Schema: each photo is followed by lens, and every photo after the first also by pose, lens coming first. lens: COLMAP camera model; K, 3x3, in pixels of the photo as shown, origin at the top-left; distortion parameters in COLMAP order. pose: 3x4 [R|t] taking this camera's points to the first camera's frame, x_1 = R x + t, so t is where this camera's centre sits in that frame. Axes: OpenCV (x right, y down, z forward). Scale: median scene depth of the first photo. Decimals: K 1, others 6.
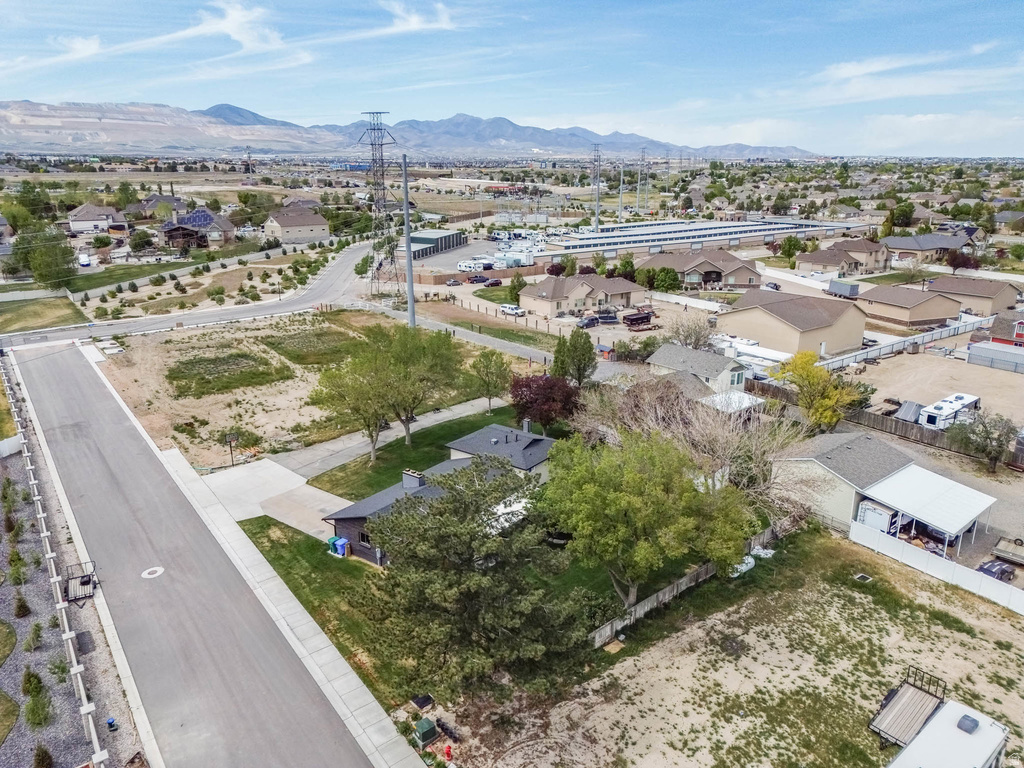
lens RADIAL K [[715.5, 0, 509.9], [0, 715.5, 389.2], [0, 0, 1]] dist [0.073335, -0.064610]
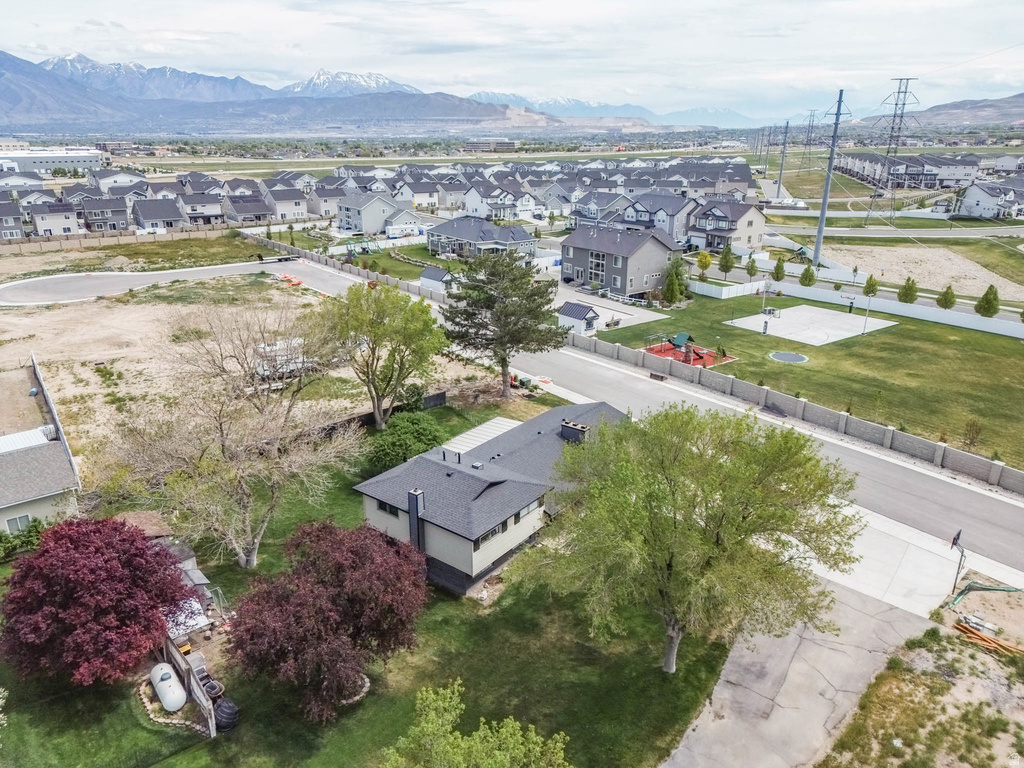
lens RADIAL K [[715.5, 0, 509.9], [0, 715.5, 389.2], [0, 0, 1]] dist [0.073335, -0.064610]
pose [[-0.999854, -0.002926, 0.016813, -0.029065], [0.007790, 0.798308, 0.602198, -0.176107], [-0.015184, 0.602242, -0.798169, 0.679714]]
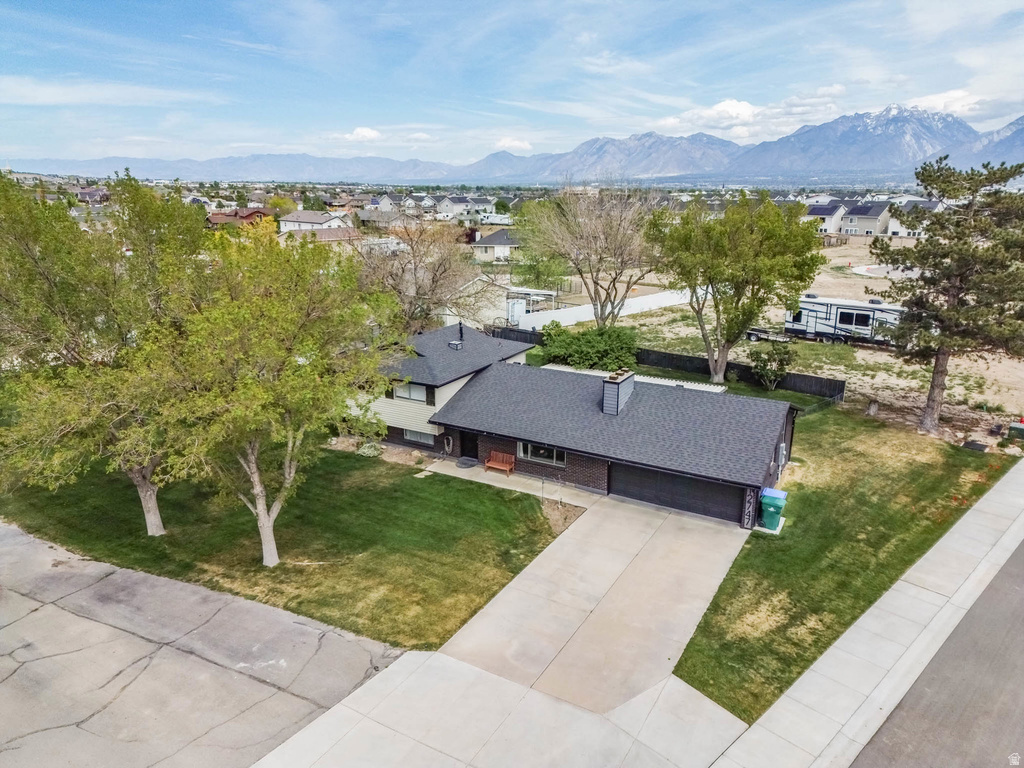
lens RADIAL K [[715.5, 0, 509.9], [0, 715.5, 389.2], [0, 0, 1]] dist [0.073335, -0.064610]
pose [[-0.129675, -0.275343, 0.952560, -0.258976], [0.291004, 0.907800, 0.302021, -0.023321], [-0.947893, 0.316363, -0.037593, 0.452765]]
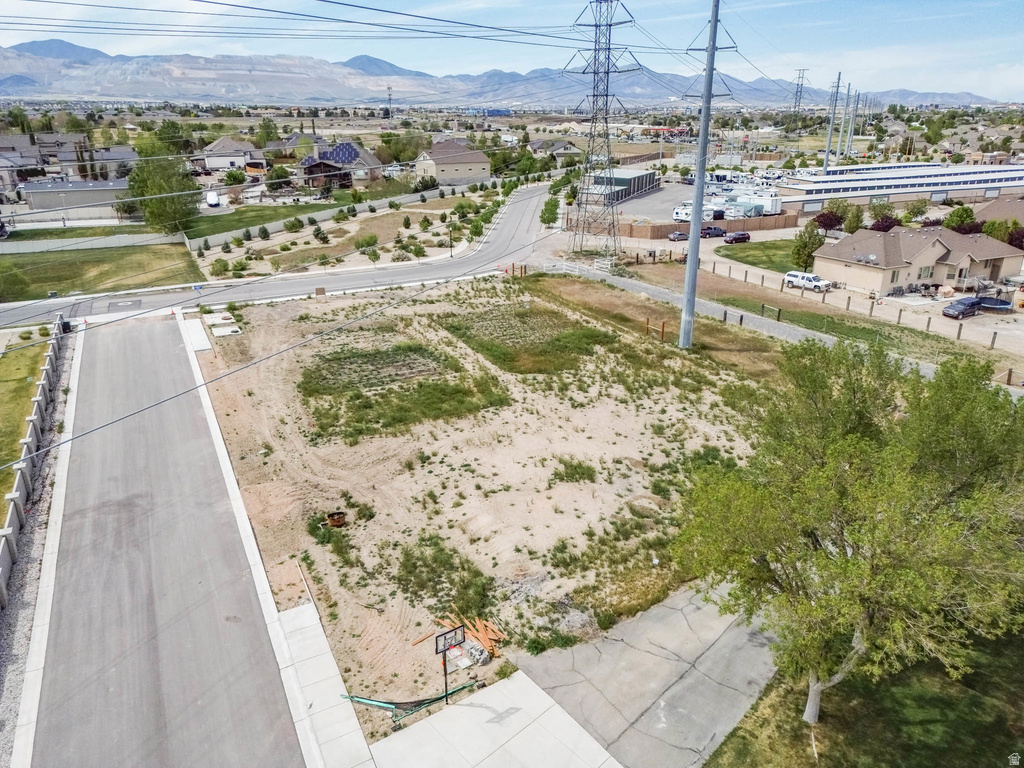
lens RADIAL K [[715.5, 0, 509.9], [0, 715.5, 389.2], [0, 0, 1]] dist [0.073335, -0.064610]
pose [[0.985729, 0.058924, -0.157692, -0.150214], [-0.049289, 0.996711, 0.064326, -0.043578], [0.160964, -0.055635, 0.985391, 0.318782]]
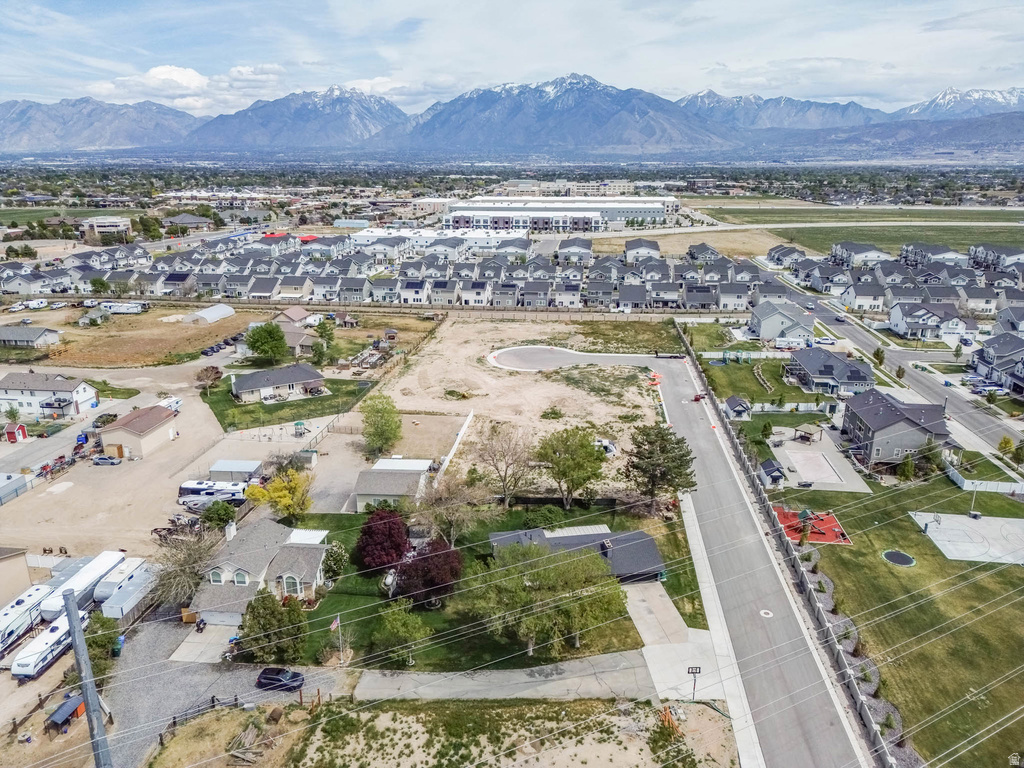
lens RADIAL K [[715.5, 0, 509.9], [0, 715.5, 389.2], [0, 0, 1]] dist [0.073335, -0.064610]
pose [[-0.723670, -0.212998, 0.656455, -0.387110], [0.204648, 0.842175, 0.498859, -0.410168], [-0.659106, 0.495352, -0.565867, 0.767714]]
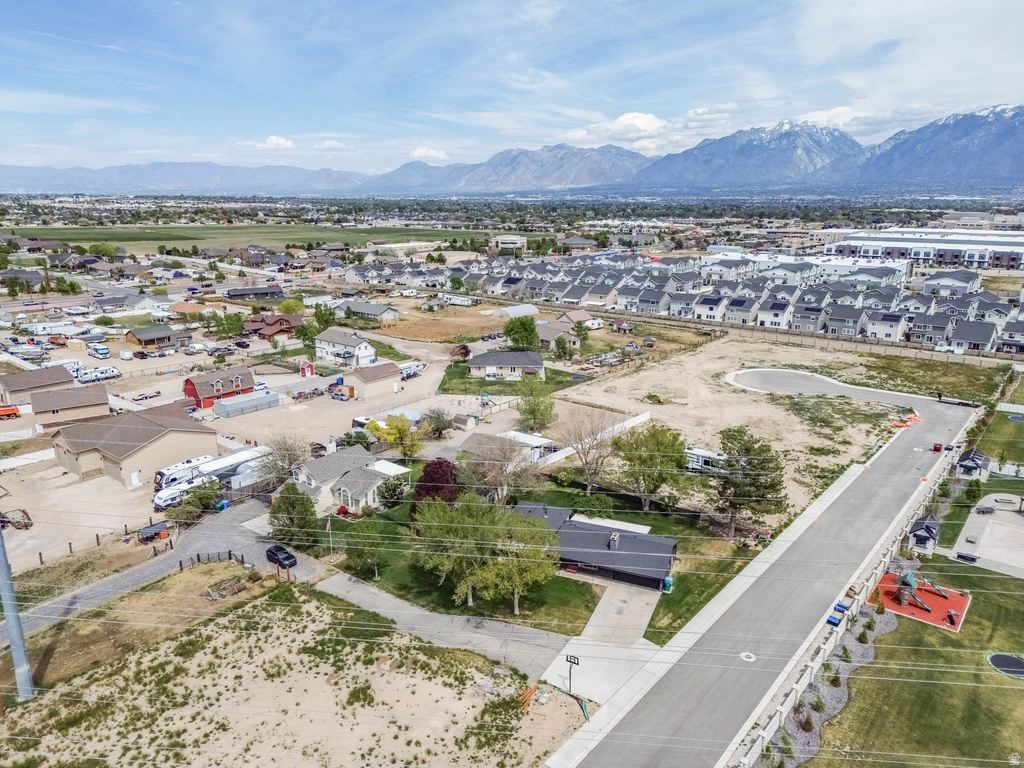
lens RADIAL K [[715.5, 0, 509.9], [0, 715.5, 389.2], [0, 0, 1]] dist [0.073335, -0.064610]
pose [[-0.241288, -0.258657, 0.935348, -0.570127], [0.286080, 0.902037, 0.323244, -0.285591], [-0.927329, 0.345580, -0.143654, 0.538410]]
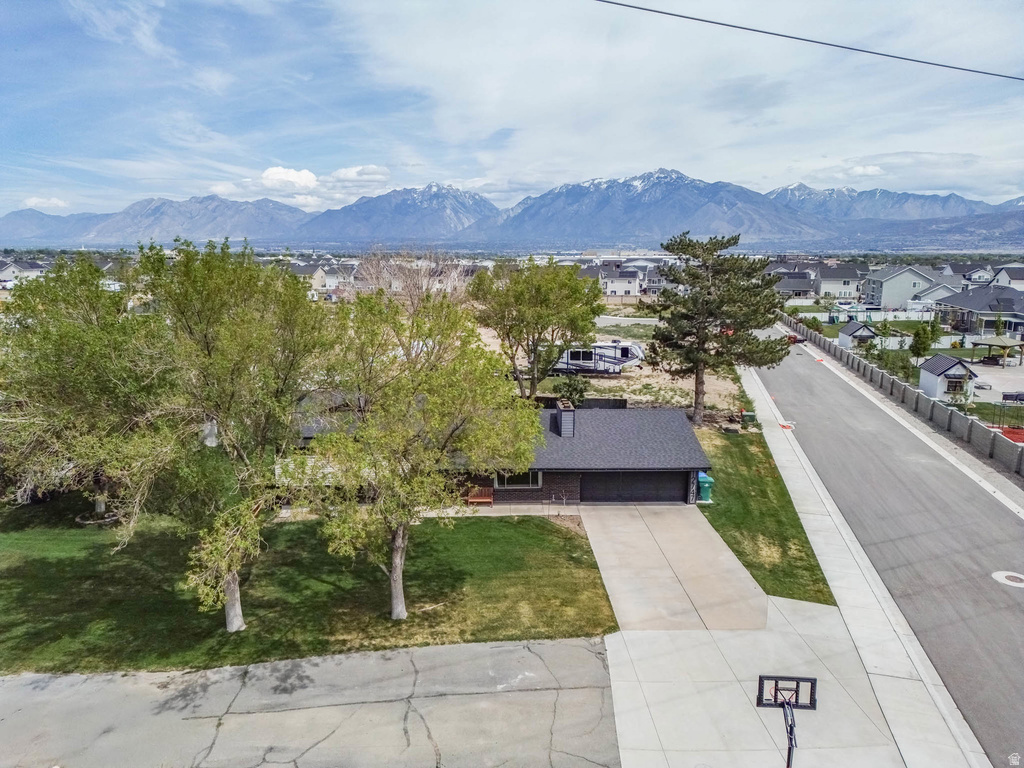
lens RADIAL K [[715.5, 0, 509.9], [0, 715.5, 389.2], [0, 0, 1]] dist [0.073335, -0.064610]
pose [[-0.636972, -0.151091, 0.755935, -0.240274], [0.226304, 0.900749, 0.370725, -0.059185], [-0.736921, 0.407212, -0.539560, 0.566349]]
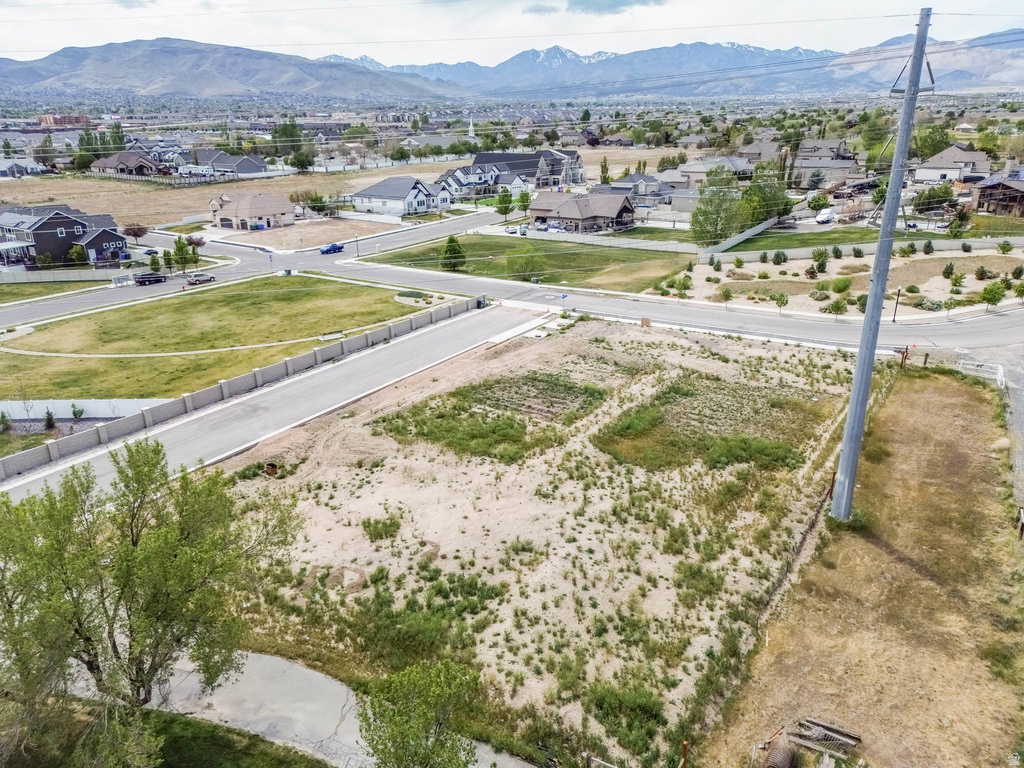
lens RADIAL K [[715.5, 0, 509.9], [0, 715.5, 389.2], [0, 0, 1]] dist [0.073335, -0.064610]
pose [[0.323074, 0.331509, -0.886411, 0.118351], [-0.268381, 0.930281, 0.250097, -0.144907], [0.907521, 0.157096, 0.389520, 0.542995]]
